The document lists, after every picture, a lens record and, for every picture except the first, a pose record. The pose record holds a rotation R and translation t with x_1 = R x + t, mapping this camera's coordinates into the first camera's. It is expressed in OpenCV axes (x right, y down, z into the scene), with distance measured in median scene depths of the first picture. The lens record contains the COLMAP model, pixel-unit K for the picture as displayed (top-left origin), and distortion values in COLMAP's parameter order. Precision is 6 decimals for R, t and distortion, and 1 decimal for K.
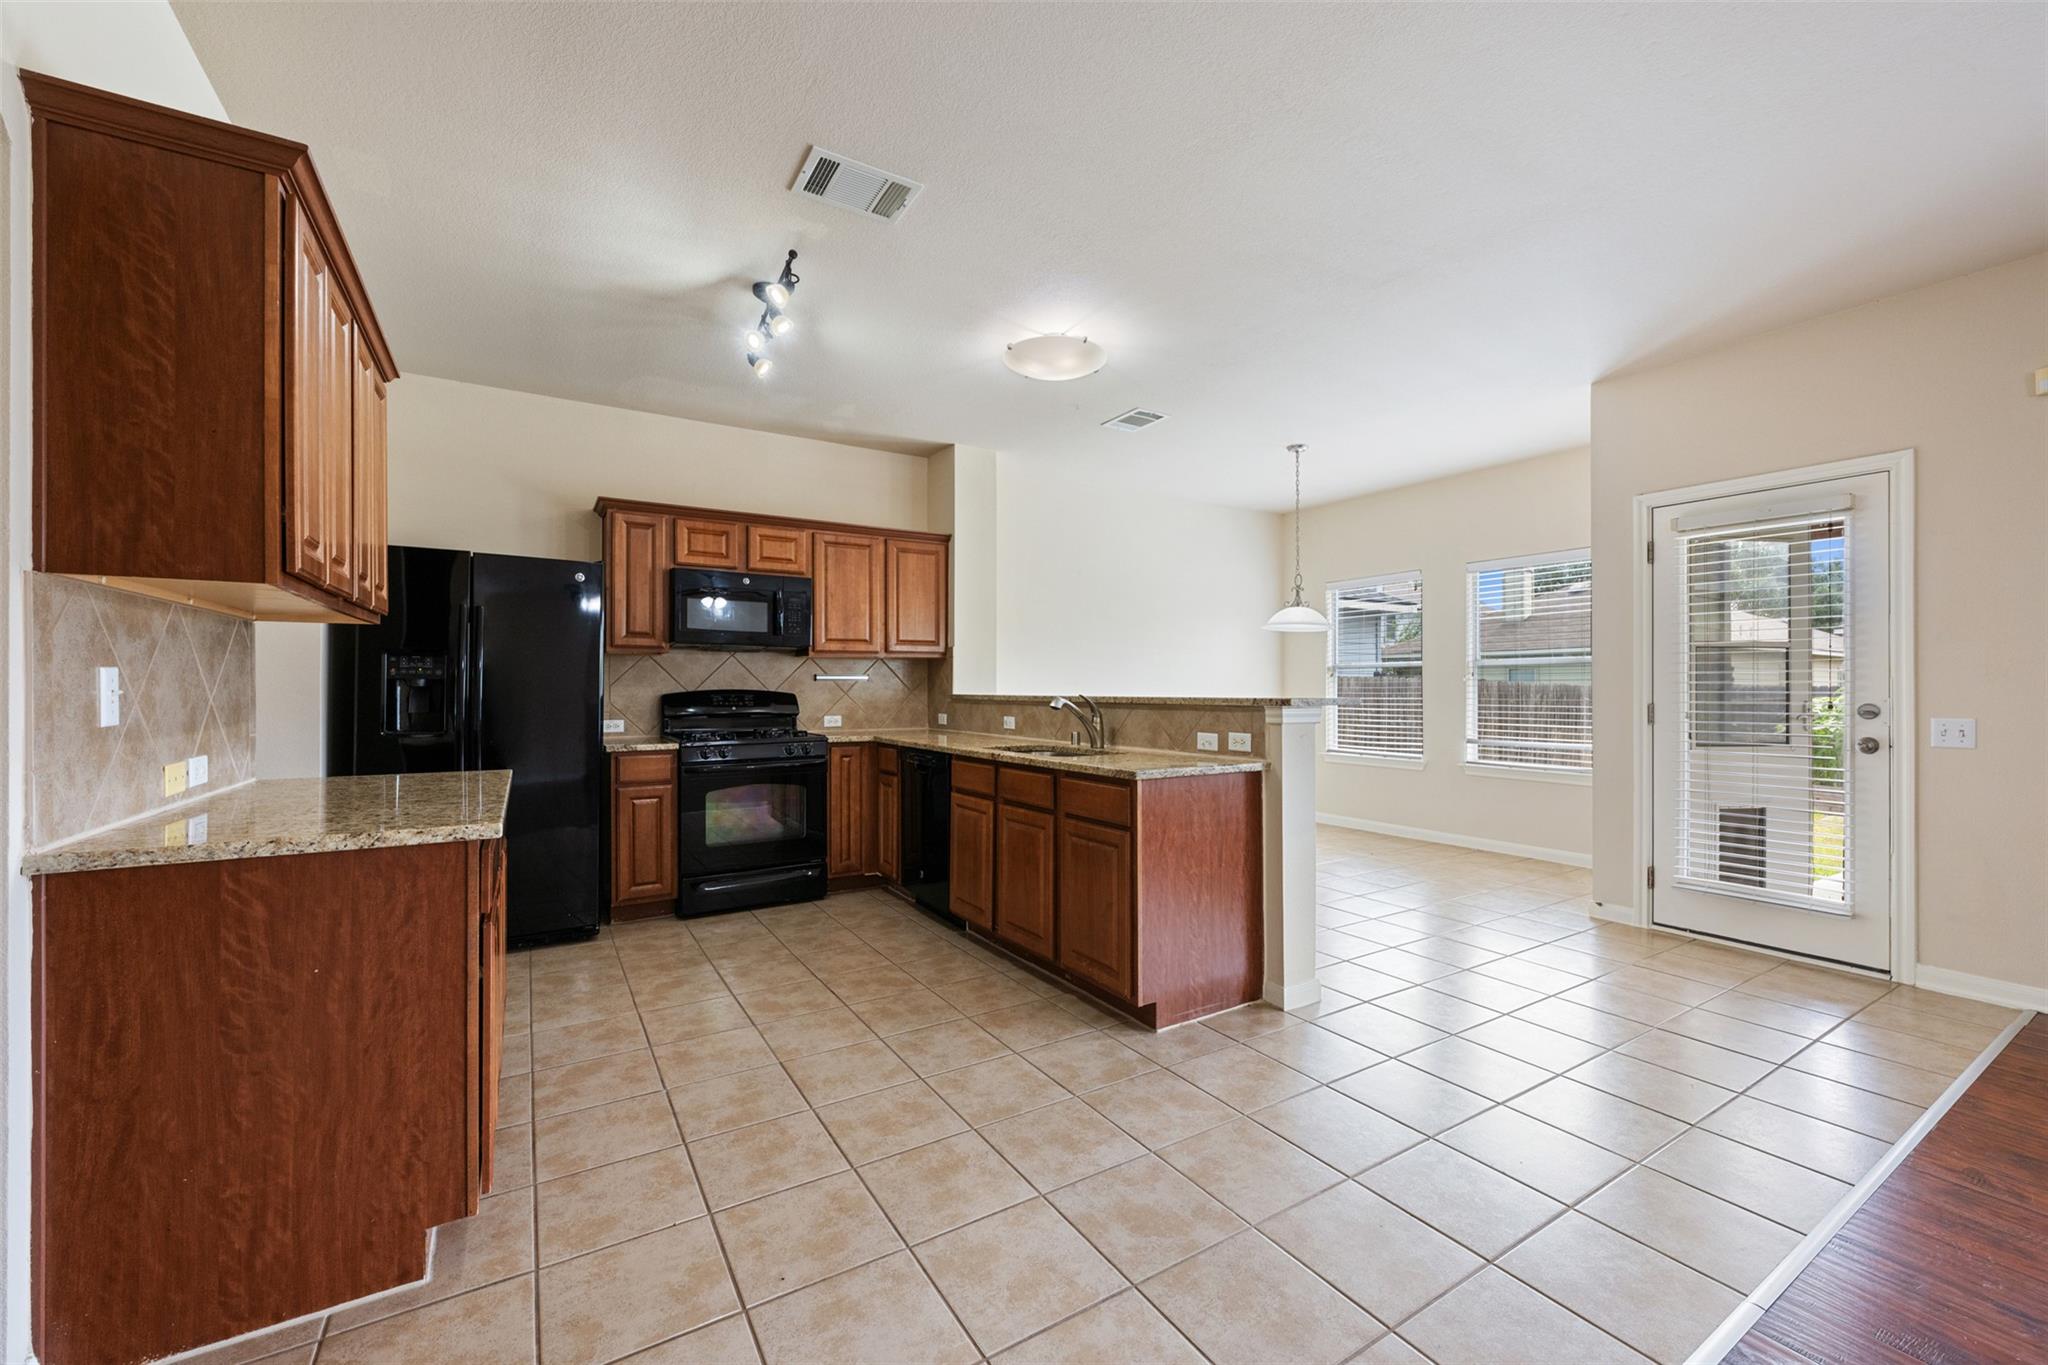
lens RADIAL K [[811.8, 0, 1021.9], [0, 811.8, 685.4], [0, 0, 1]] dist [-0.003062, 0.001116]
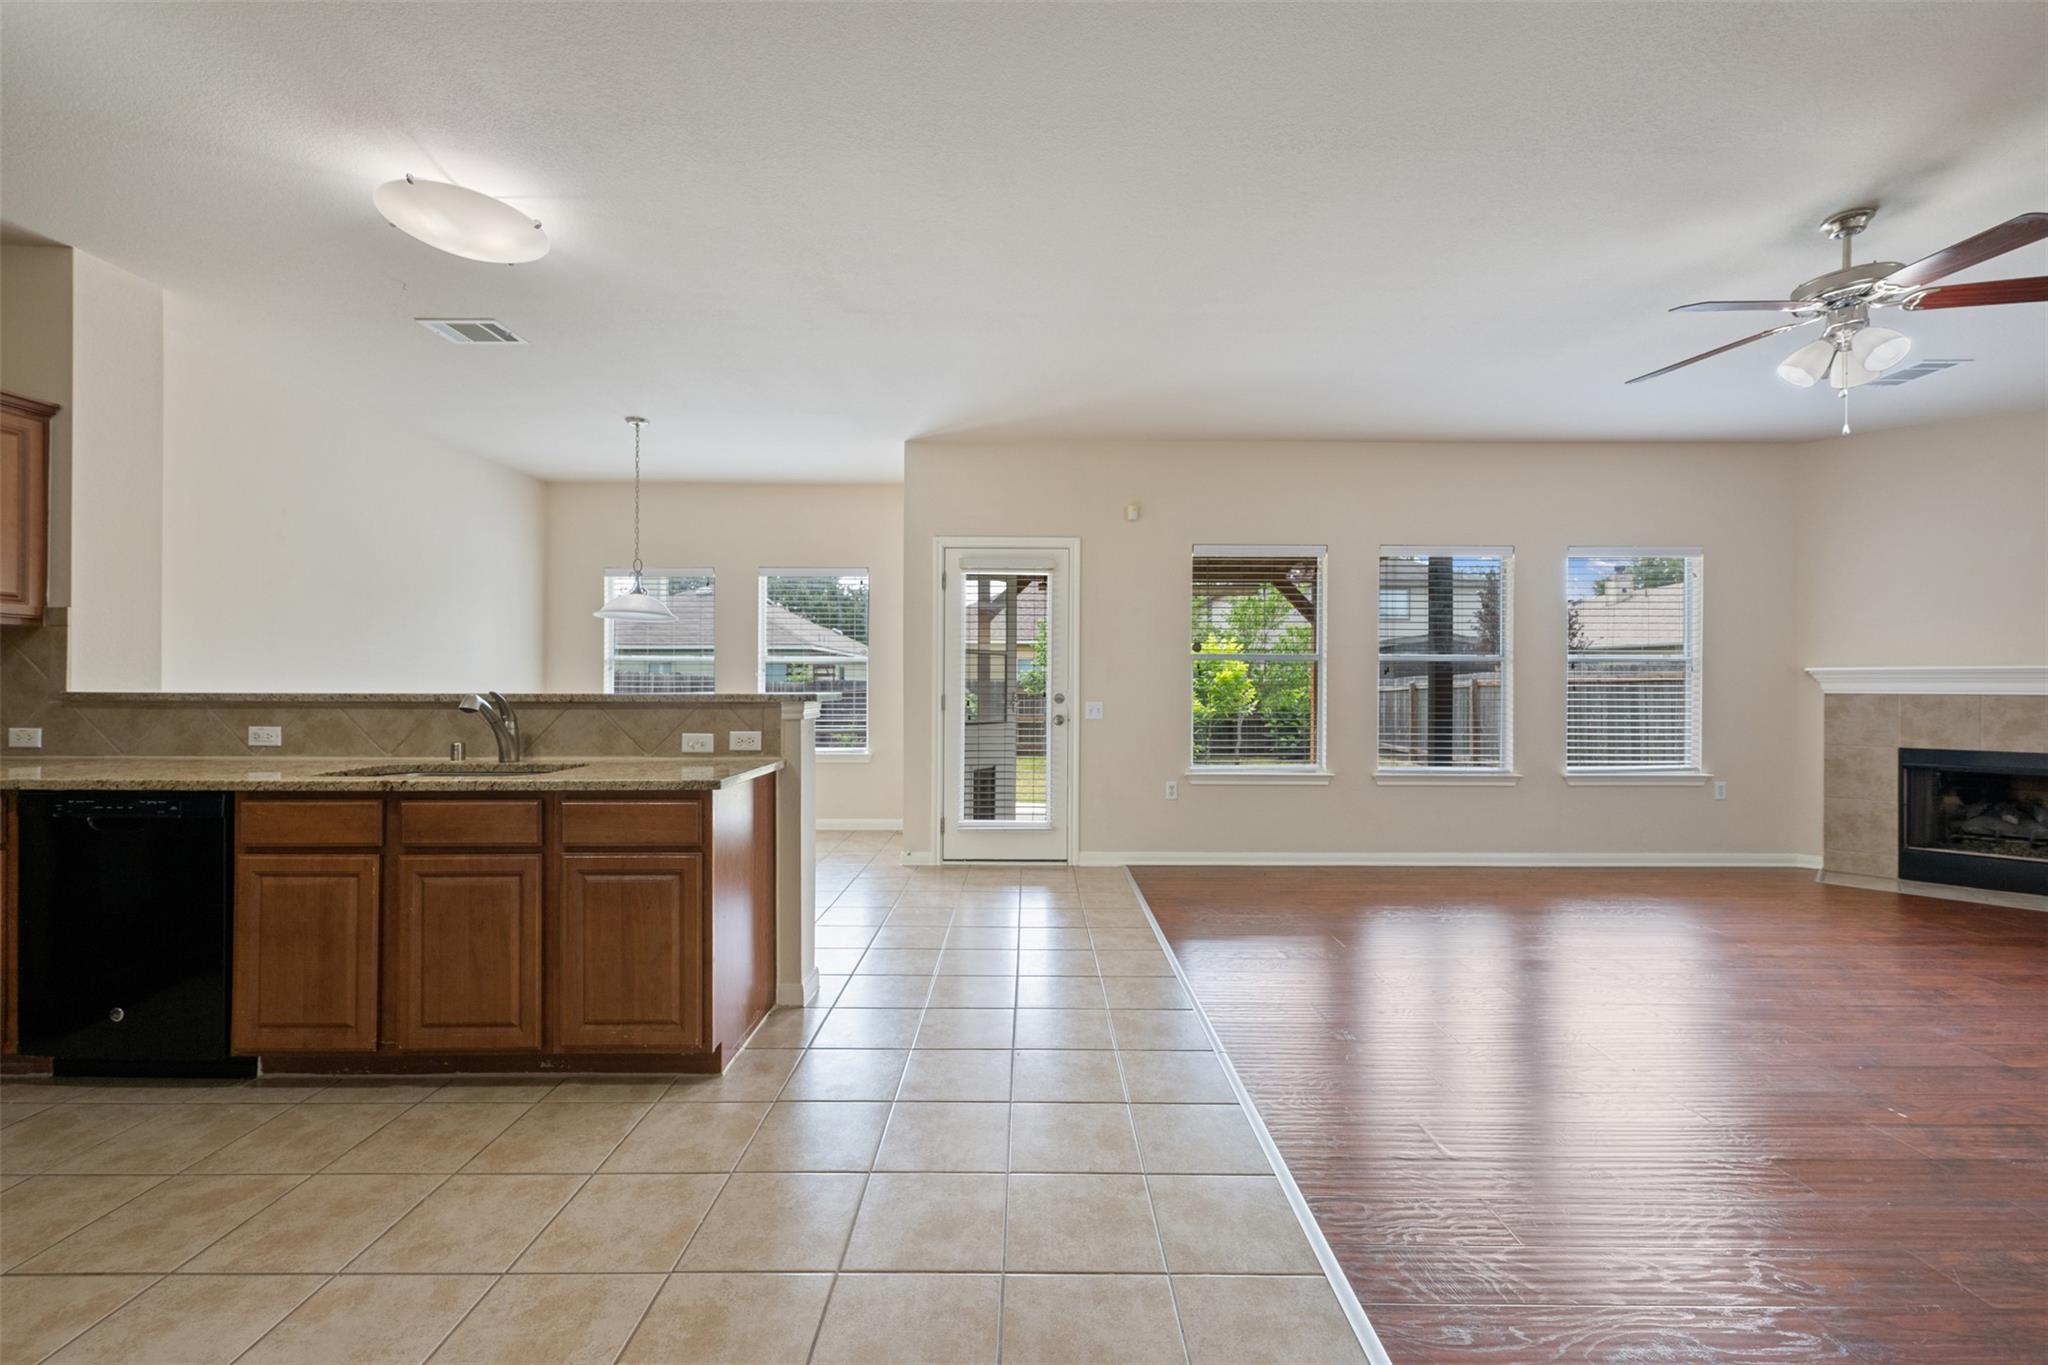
lens RADIAL K [[811.8, 0, 1031.5], [0, 811.8, 688.2], [0, 0, 1]] dist [-0.003062, 0.001116]
pose [[0.522327, -0.003709, 0.852737, -0.305739], [-0.006799, 0.999941, 0.008513, -0.001265], [-0.852718, -0.010244, 0.522271, 0.194588]]
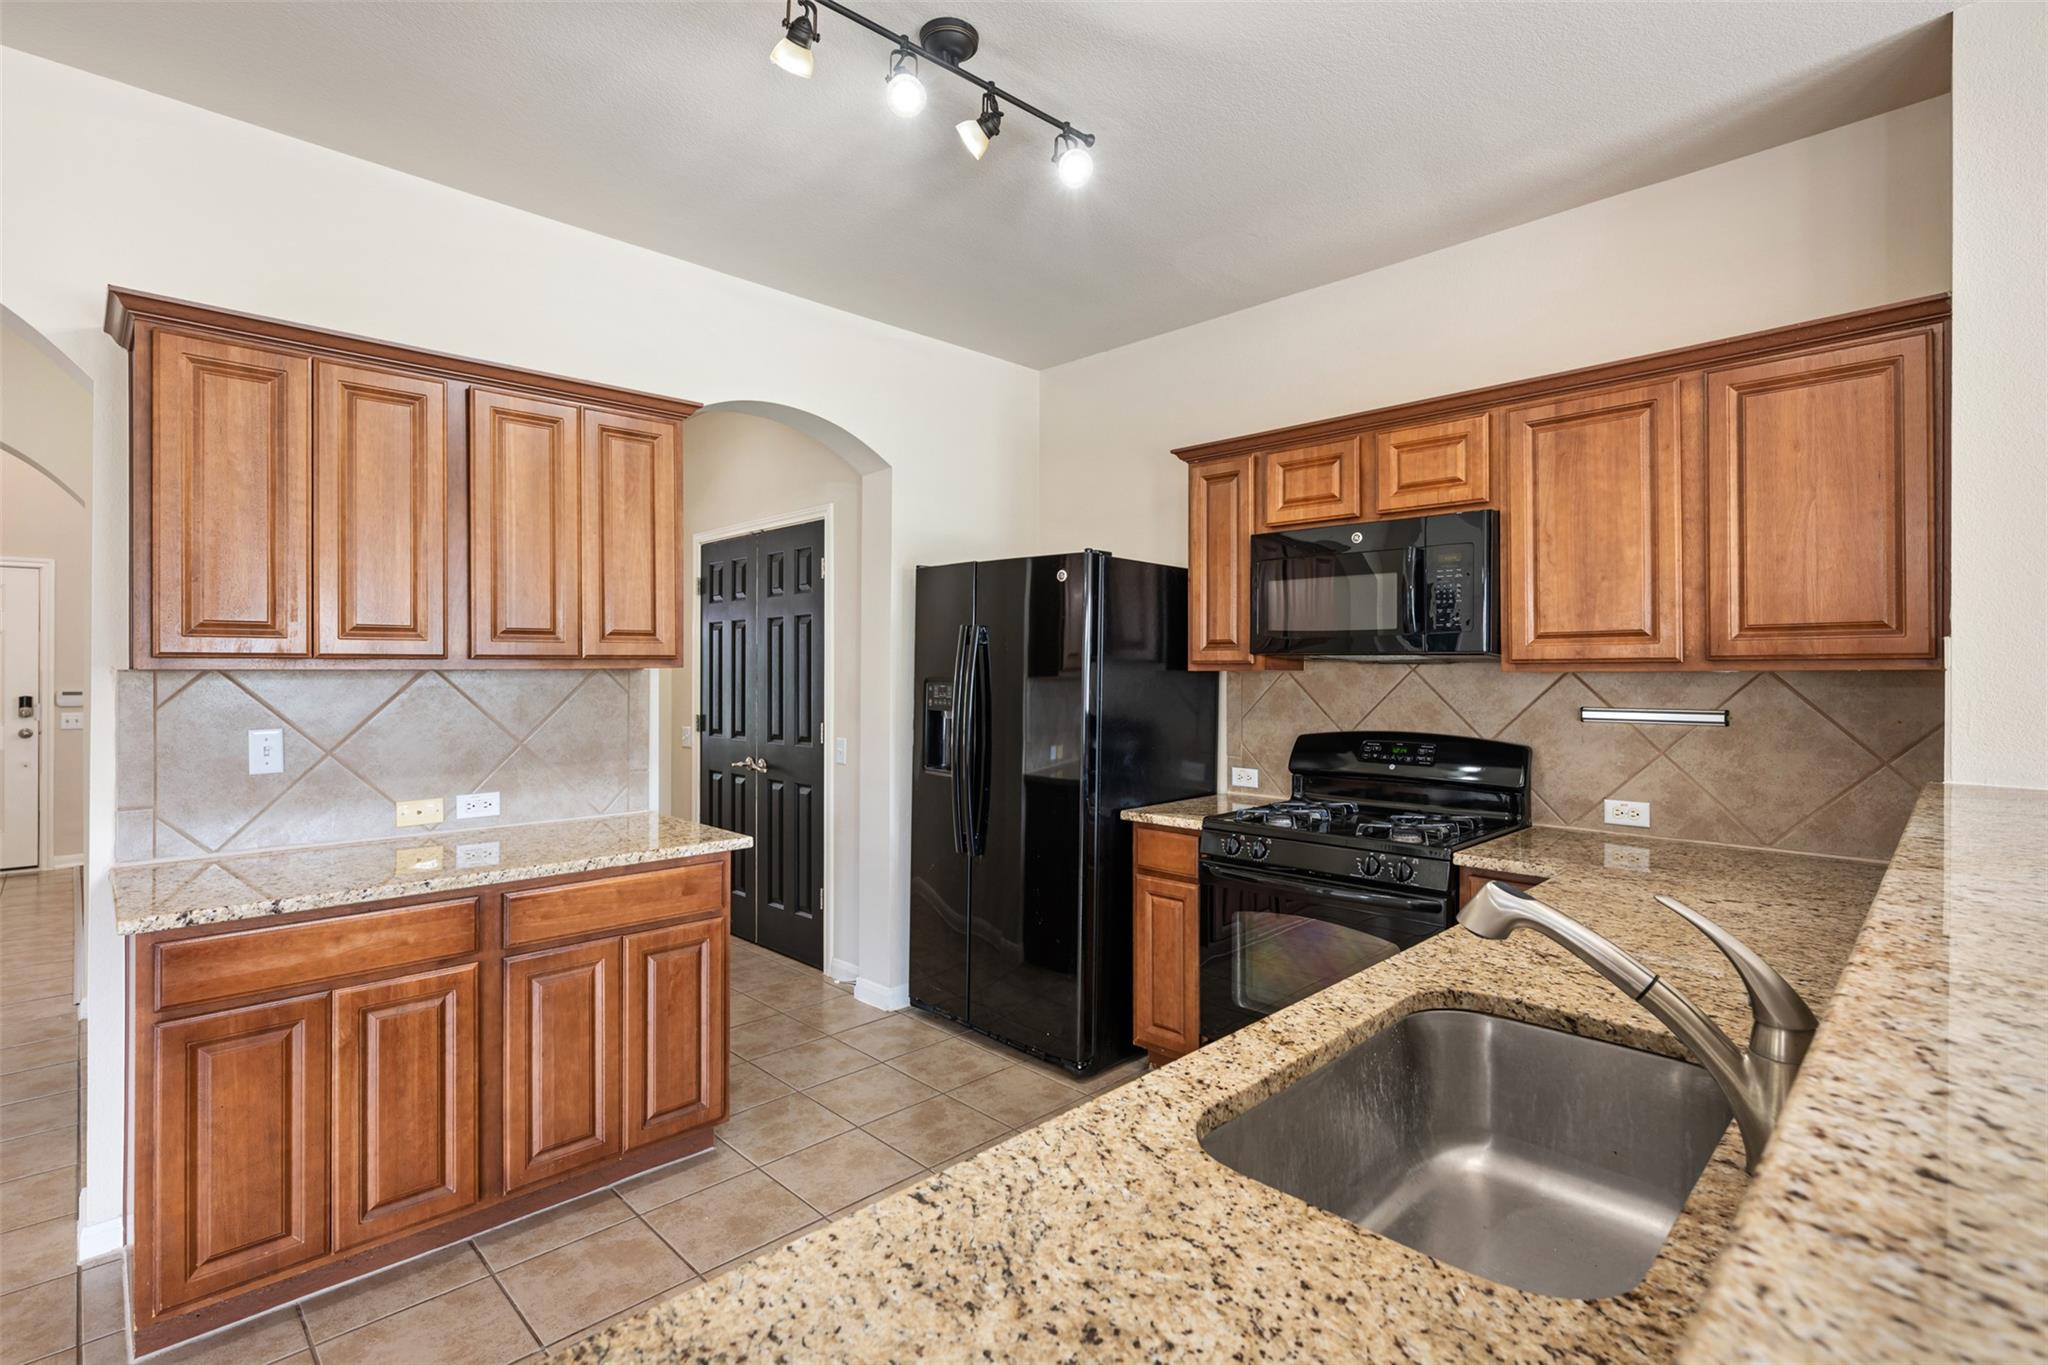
lens RADIAL K [[955.4, 0, 1029.9], [0, 955.4, 666.1], [0, 0, 1]] dist [-0.002258, 0.000424]
pose [[0.228329, -0.002858, -0.973580, 0.288108], [0.001109, 0.999996, -0.002675, -0.050618], [0.973583, -0.000469, 0.228332, 0.786313]]
